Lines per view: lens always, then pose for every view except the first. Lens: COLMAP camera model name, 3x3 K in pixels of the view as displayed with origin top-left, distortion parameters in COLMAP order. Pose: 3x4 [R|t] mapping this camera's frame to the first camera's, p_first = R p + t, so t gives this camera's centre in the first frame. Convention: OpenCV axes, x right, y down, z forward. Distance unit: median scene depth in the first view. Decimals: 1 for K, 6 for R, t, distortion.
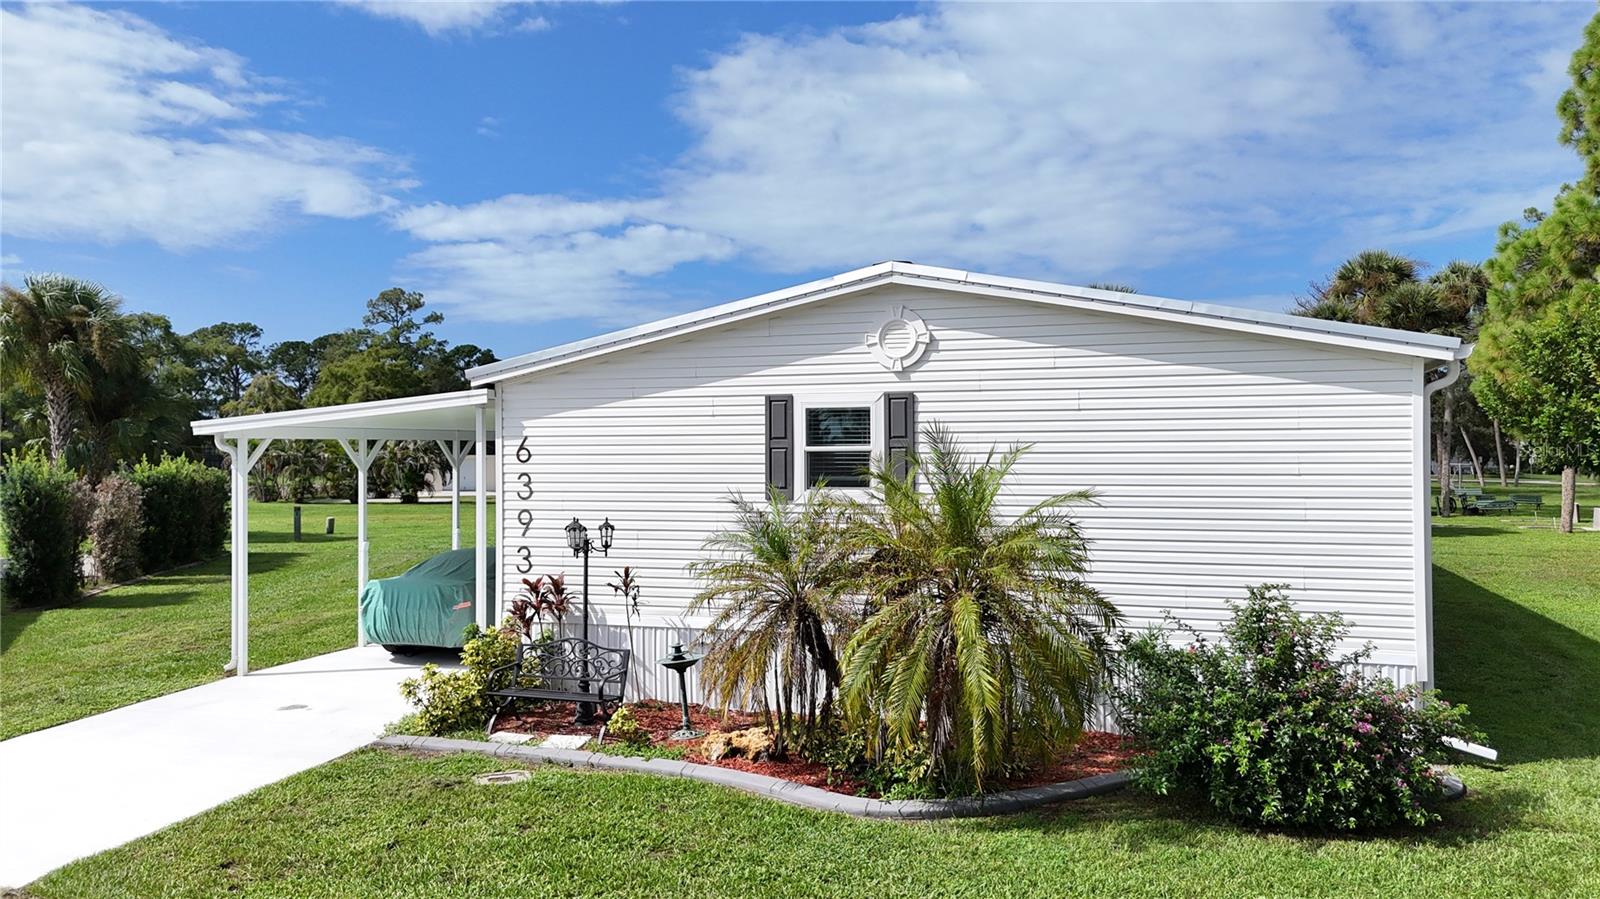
lens RADIAL K [[1201.6, 0, 775.5], [0, 1201.6, 465.7], [0, 0, 1]] dist [0.055434, -0.036410]
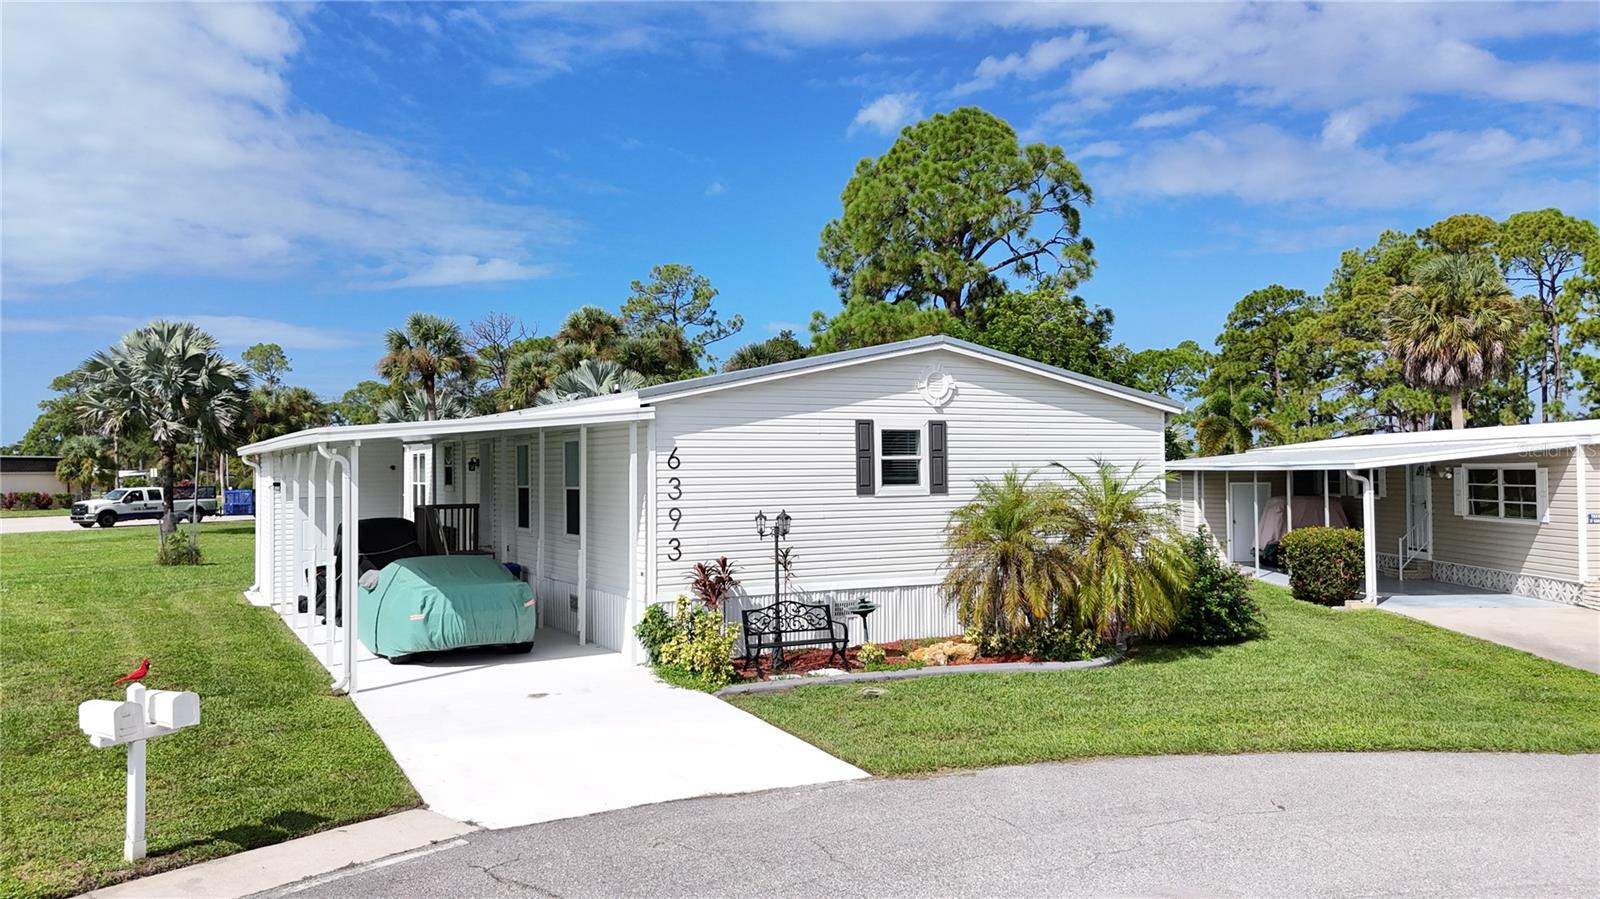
lens RADIAL K [[1201.6, 0, 803.3], [0, 1201.6, 447.3], [0, 0, 1]] dist [0.055434, -0.036410]
pose [[0.677827, 0.010536, 0.735146, -1.009632], [0.015060, 0.999489, -0.028211, 0.011593], [-0.735067, 0.030193, 0.677322, 0.088348]]
